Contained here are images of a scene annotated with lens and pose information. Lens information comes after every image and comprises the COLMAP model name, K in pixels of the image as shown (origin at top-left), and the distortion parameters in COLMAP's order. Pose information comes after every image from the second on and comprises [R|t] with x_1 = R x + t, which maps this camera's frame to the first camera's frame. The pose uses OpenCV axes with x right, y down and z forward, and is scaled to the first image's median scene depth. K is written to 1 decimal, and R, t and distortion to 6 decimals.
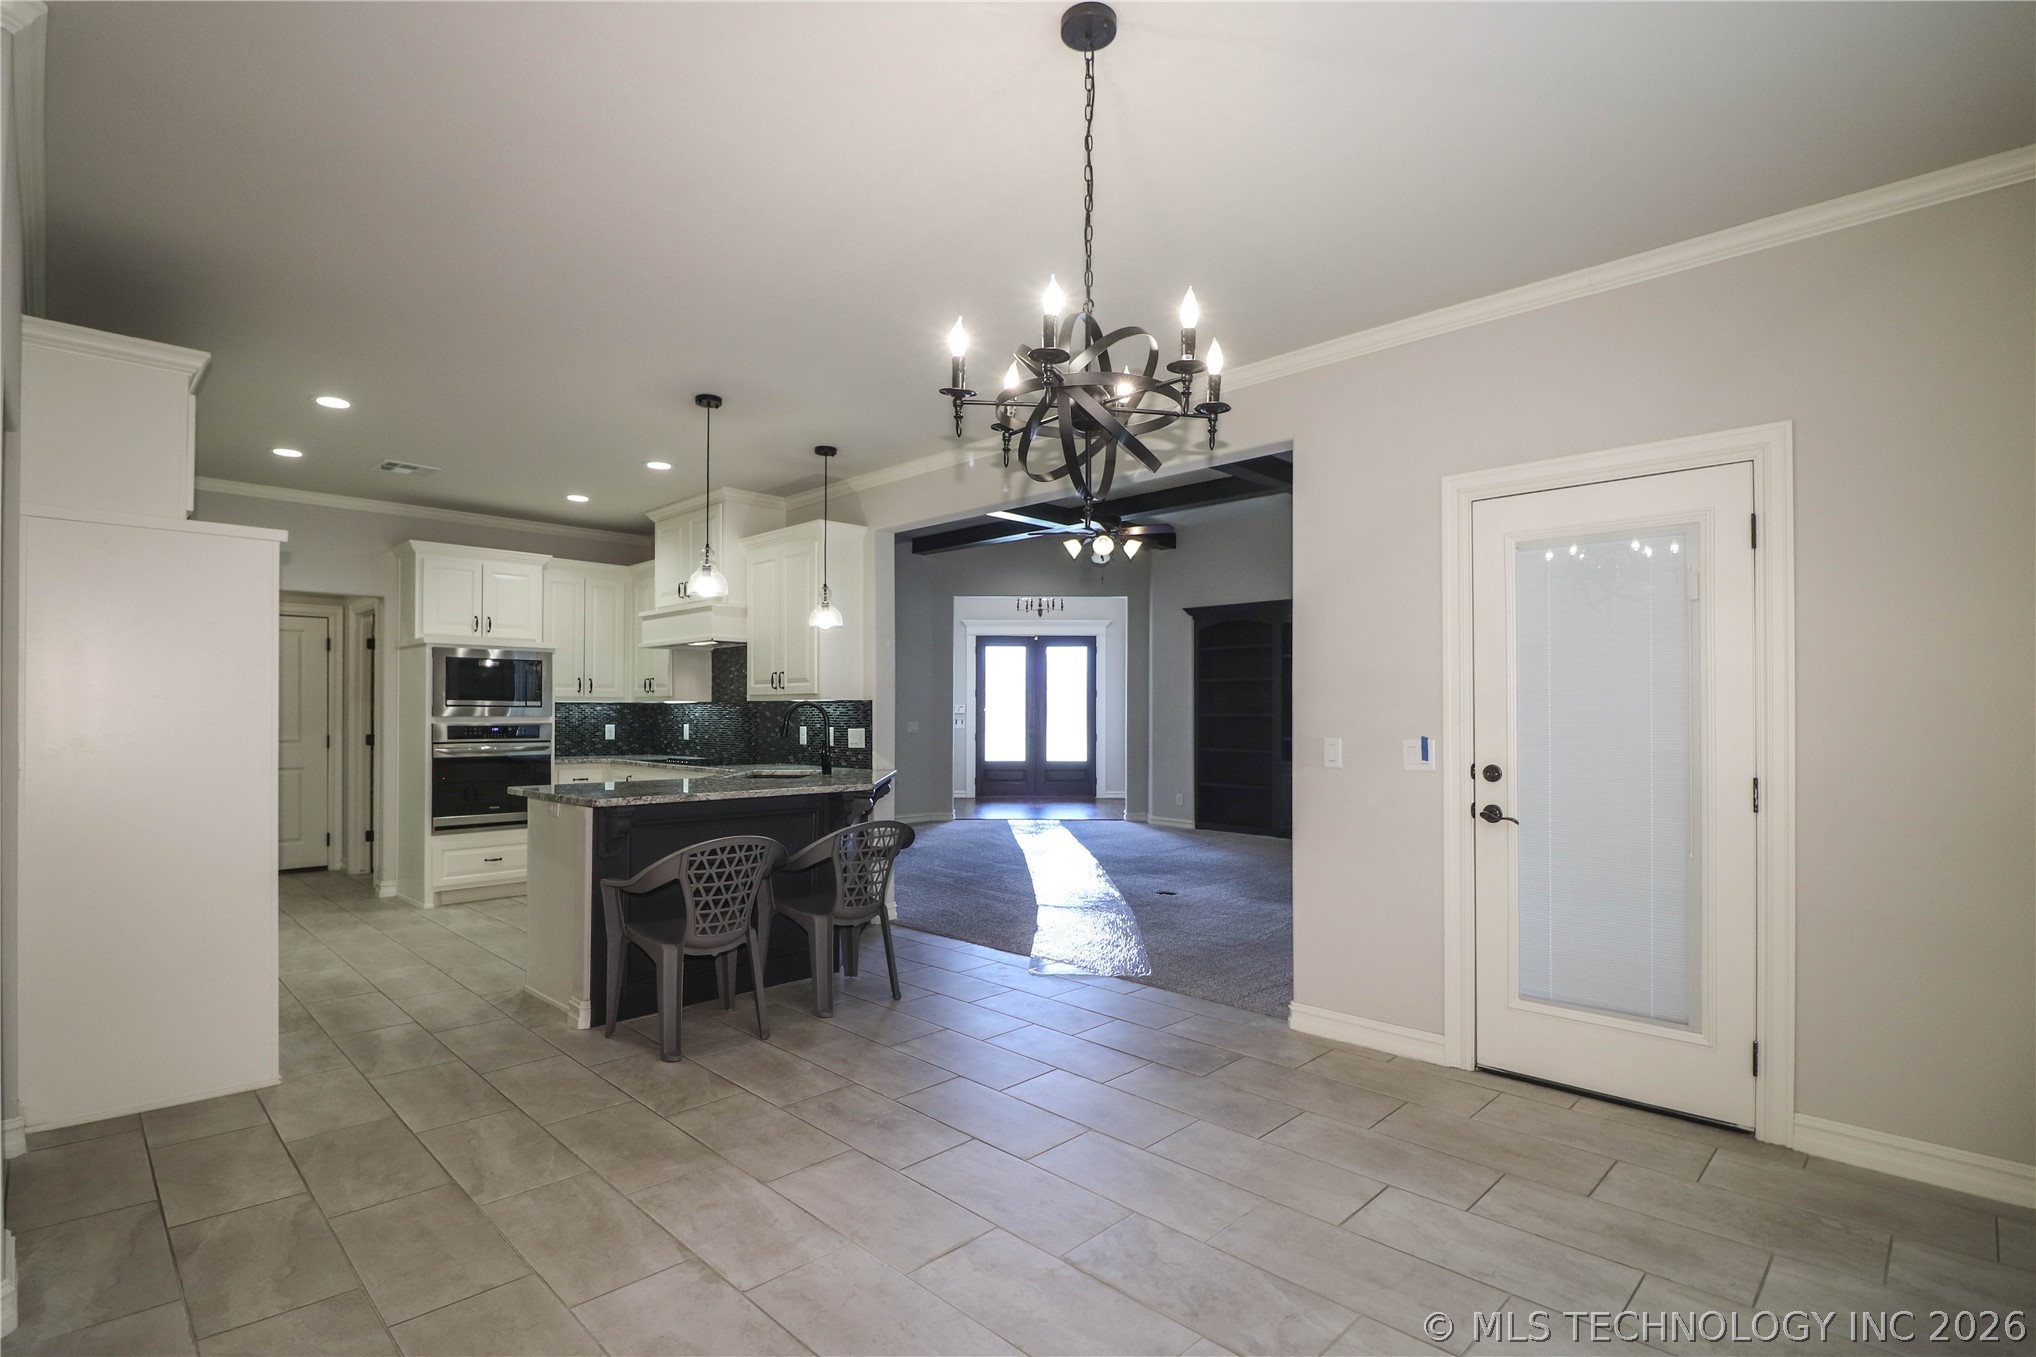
lens RADIAL K [[965.9, 0, 1007.7], [0, 965.9, 704.6], [0, 0, 1]] dist [-0.010764, -0.004830]
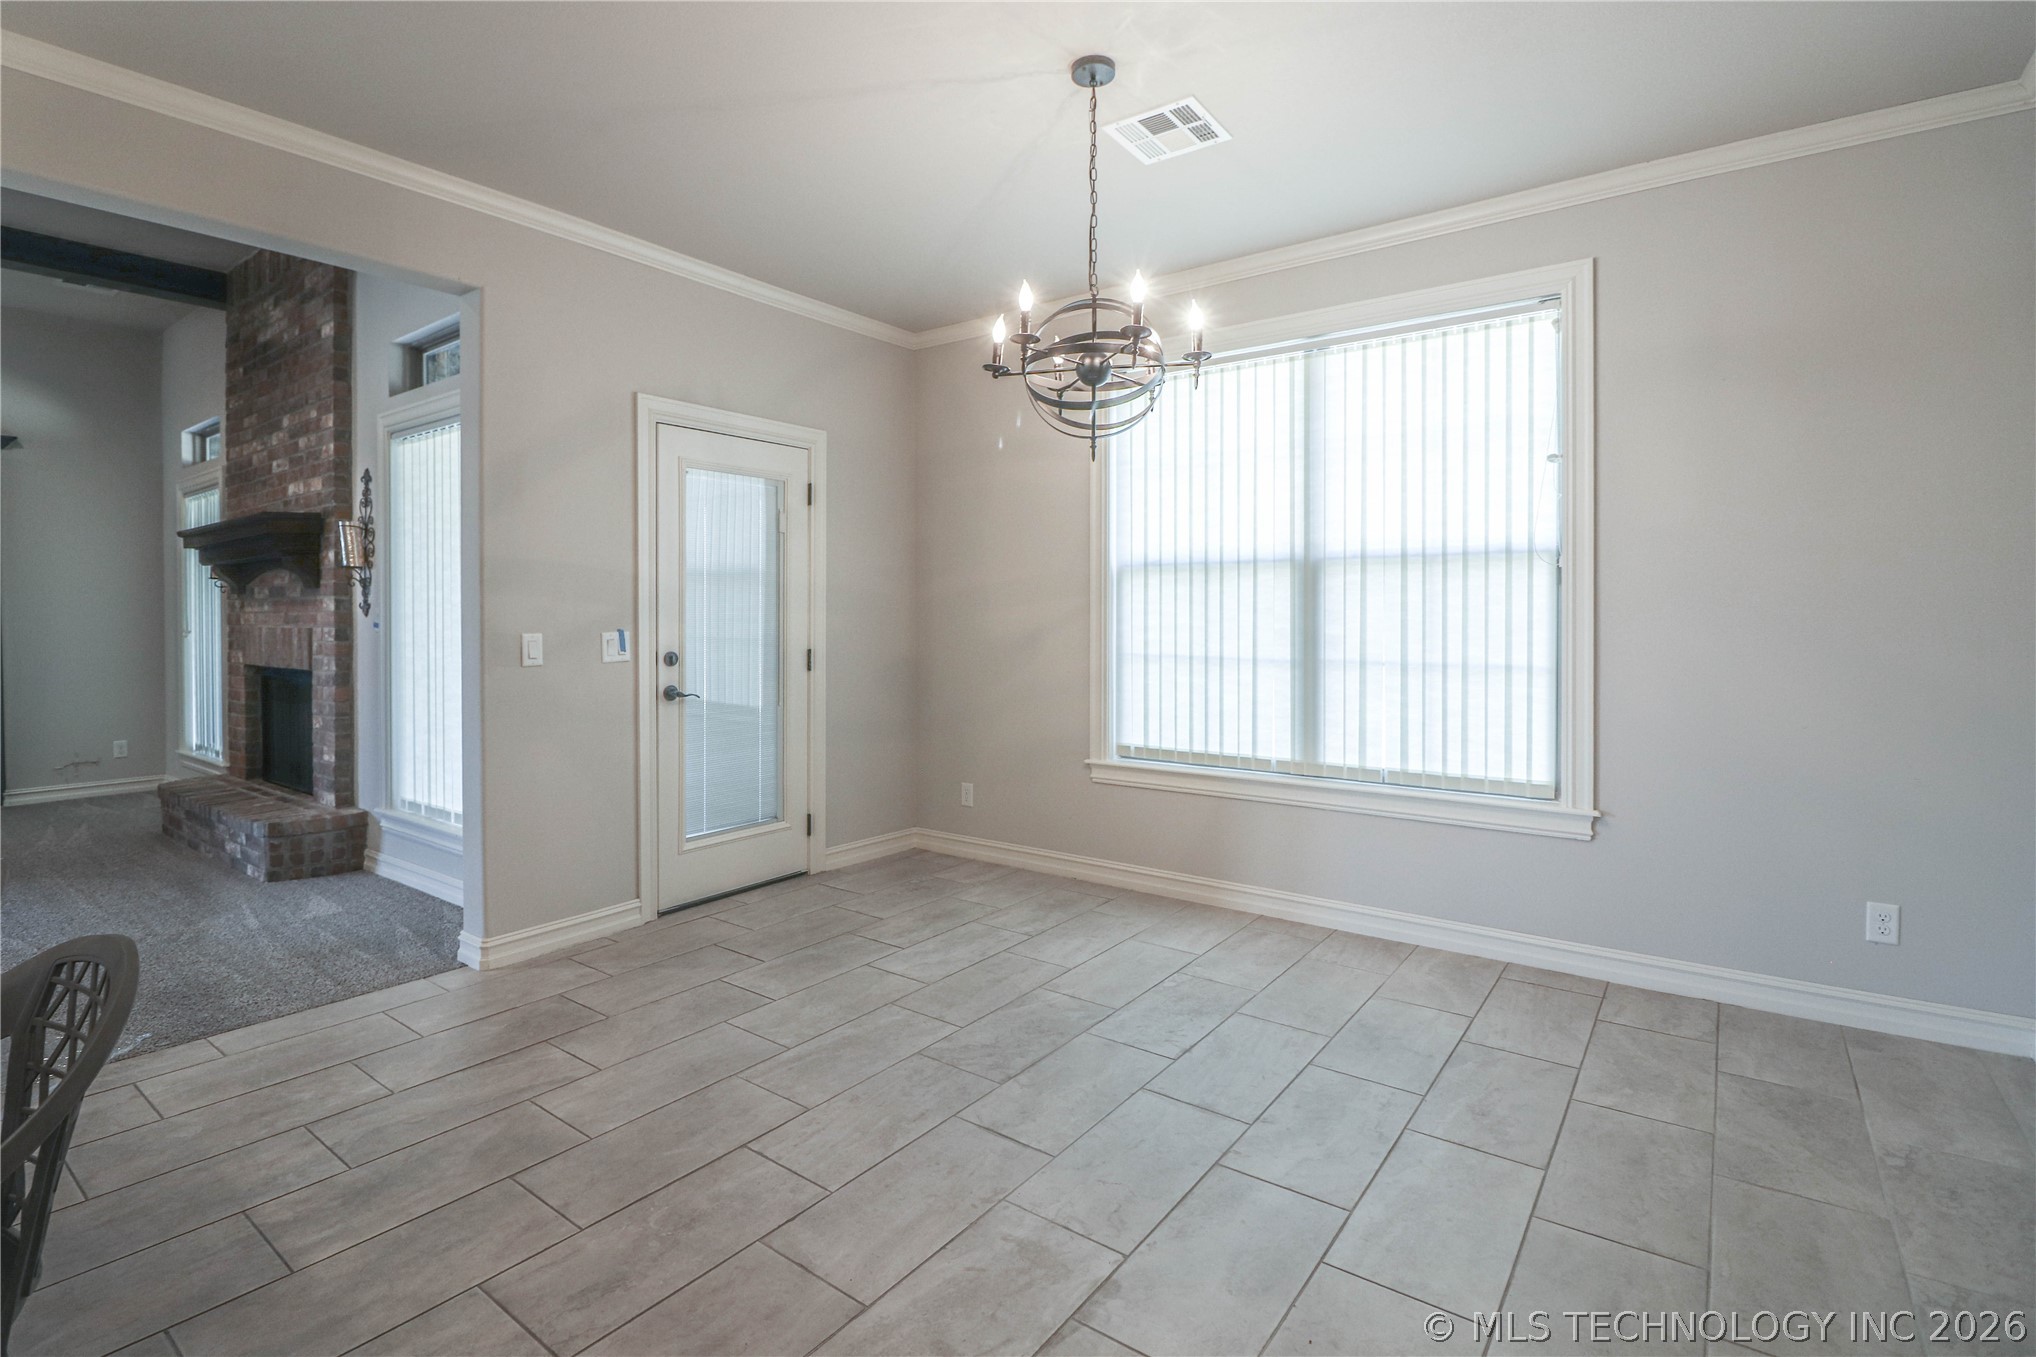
lens RADIAL K [[965.9, 0, 949.9], [0, 965.9, 630.5], [0, 0, 1]] dist [-0.010764, -0.004830]
pose [[-0.110615, -0.016768, 0.993722, -0.285526], [-0.009918, 0.999827, 0.015767, 0.005891], [-0.993814, -0.008111, -0.110762, 0.319907]]
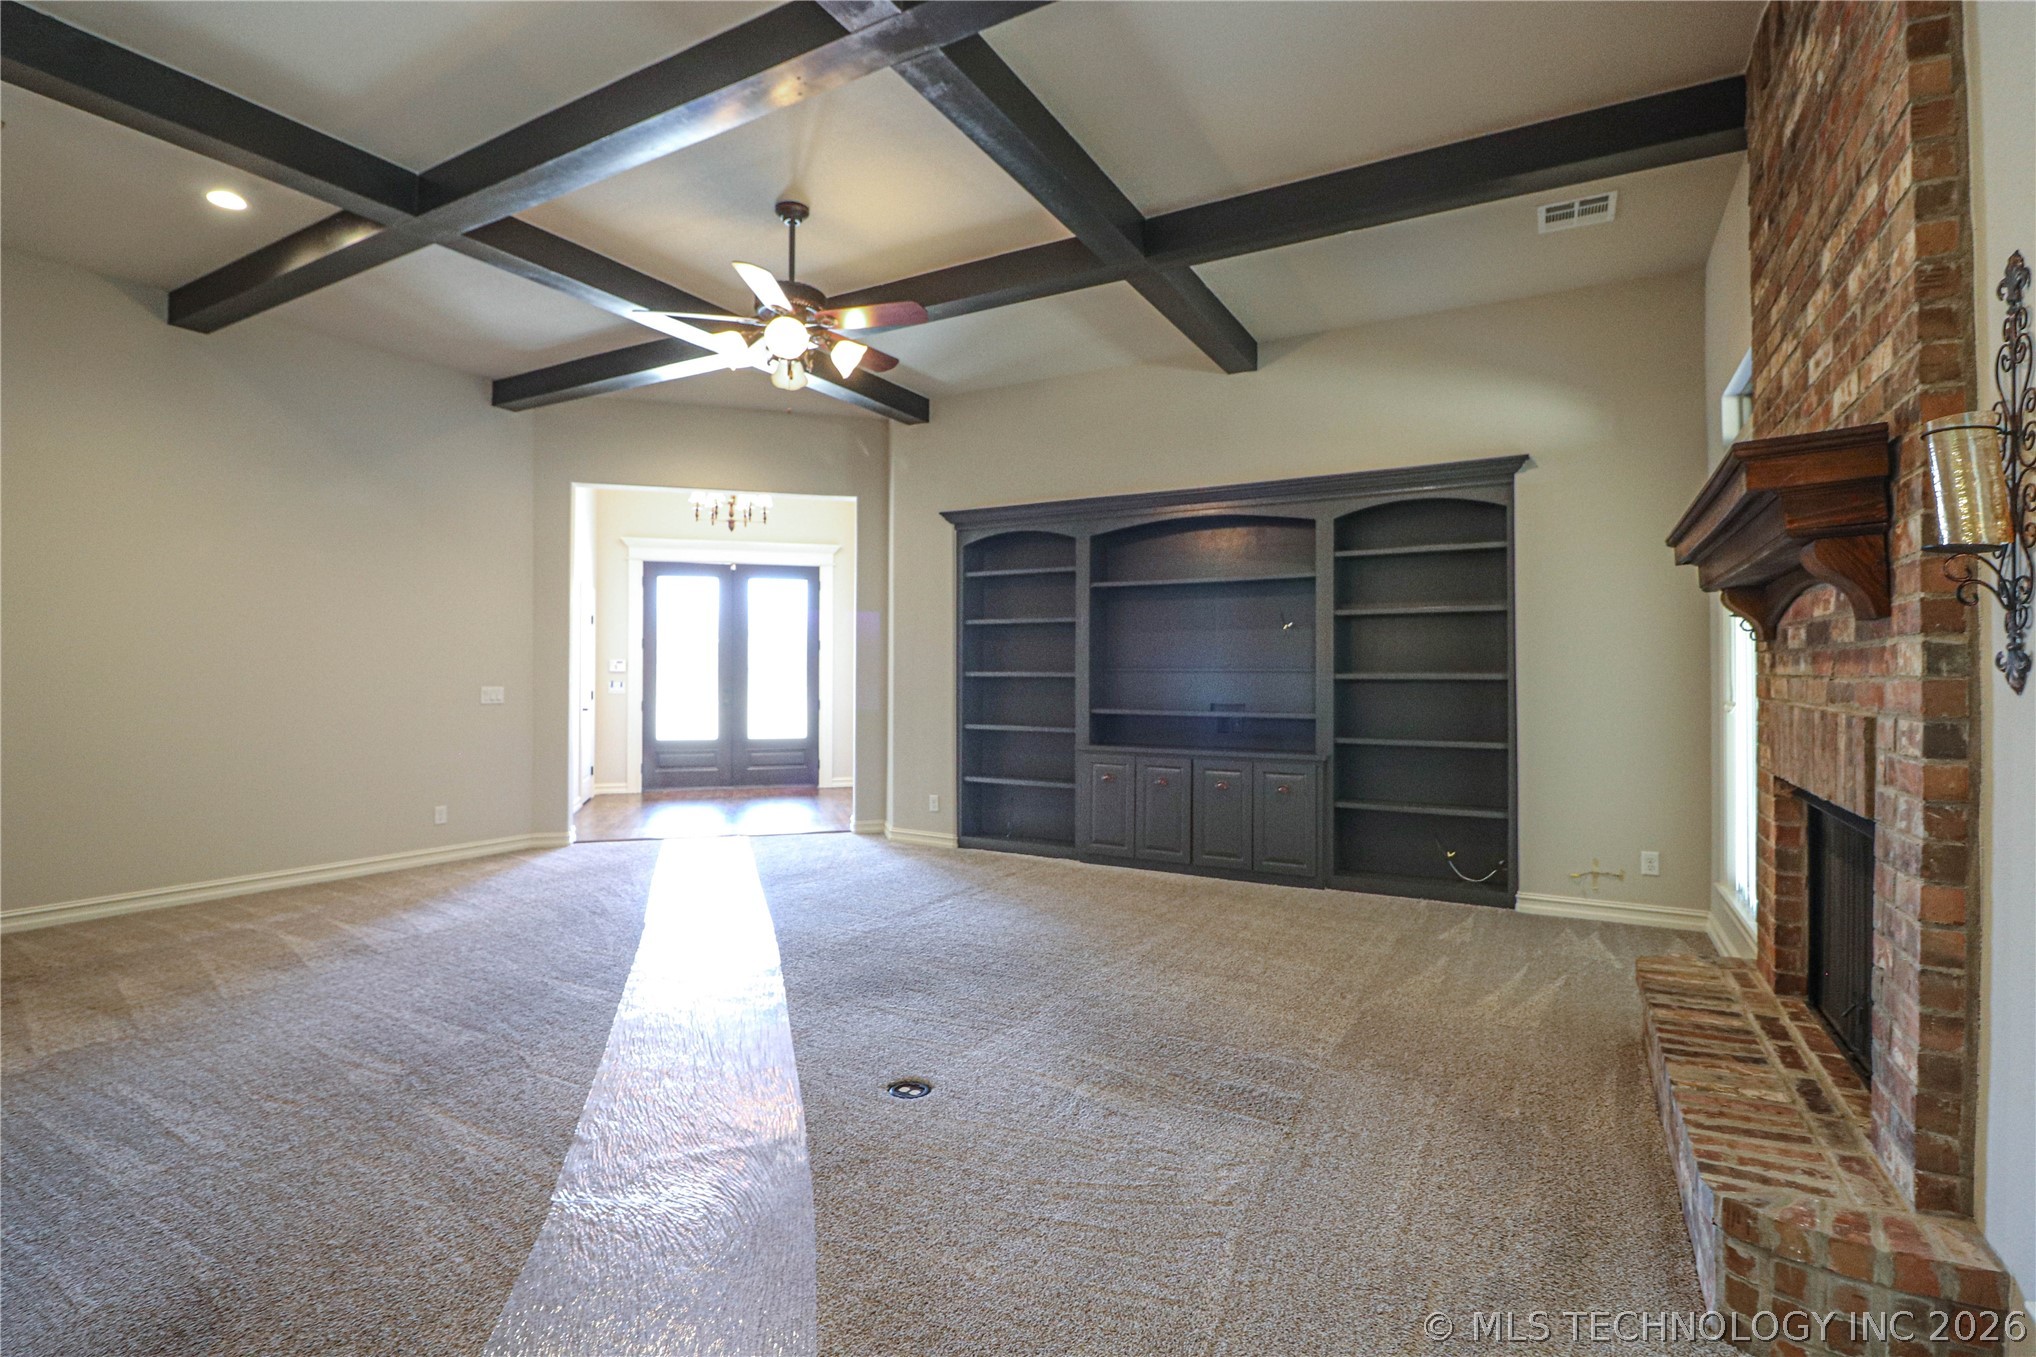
lens RADIAL K [[965.9, 0, 1028.5], [0, 965.9, 664.7], [0, 0, 1]] dist [-0.010764, -0.004830]
pose [[0.961249, 0.000306, 0.275681, 0.079852], [-0.000915, 0.999997, 0.002080, 0.004095], [-0.275680, -0.002251, 0.961247, 0.474856]]
